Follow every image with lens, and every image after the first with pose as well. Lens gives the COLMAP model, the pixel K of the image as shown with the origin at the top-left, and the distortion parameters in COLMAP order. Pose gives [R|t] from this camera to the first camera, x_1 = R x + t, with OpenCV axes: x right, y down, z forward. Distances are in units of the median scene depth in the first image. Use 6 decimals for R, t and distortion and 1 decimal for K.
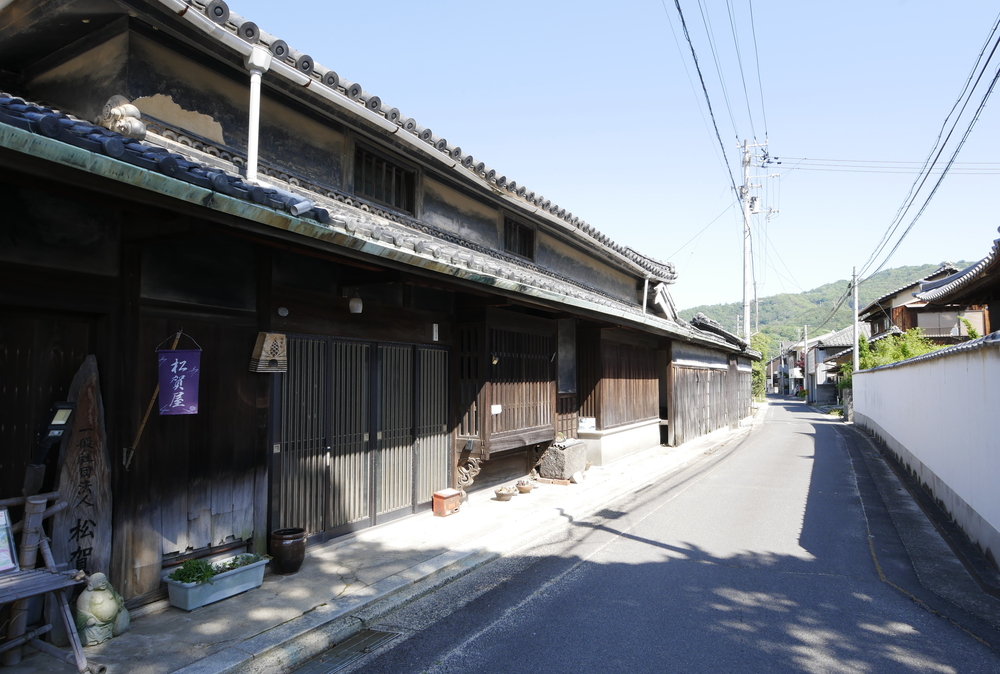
lens RADIAL K [[551.9, 0, 503.3], [0, 551.9, 341.4], [0, 0, 1]] dist [0.023179, 0.000124]
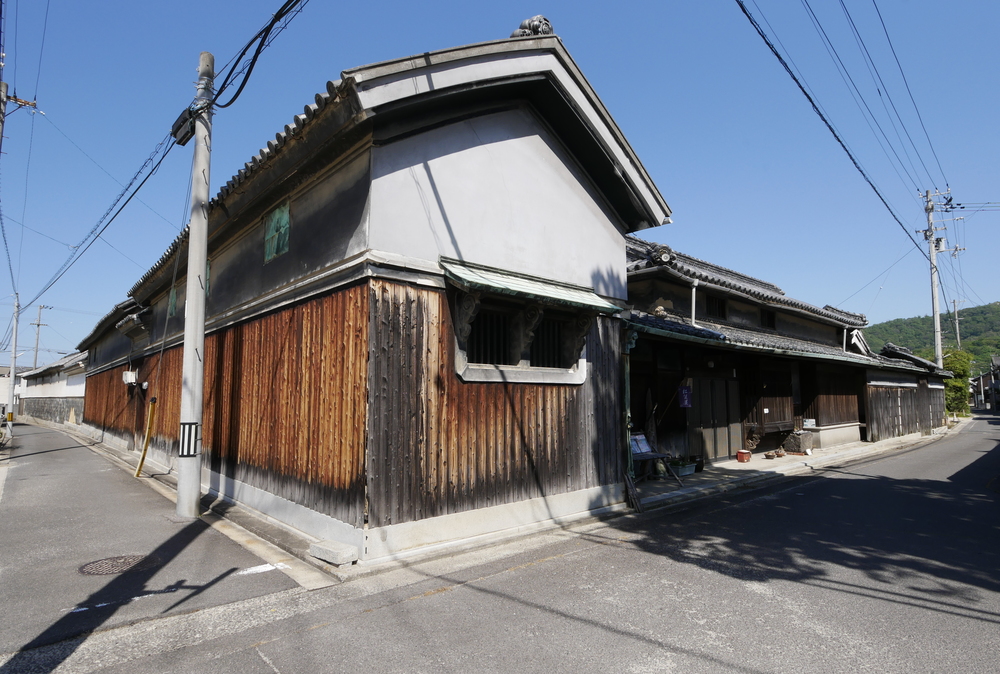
lens RADIAL K [[534.6, 0, 494.0], [0, 534.6, 338.4], [0, 0, 1]] dist [-0.002574, -0.003293]
pose [[0.952673, -0.034155, -0.302073, -0.203517], [0.022287, 0.998841, -0.042651, -0.043455], [0.303180, 0.033900, 0.952330, -0.642514]]
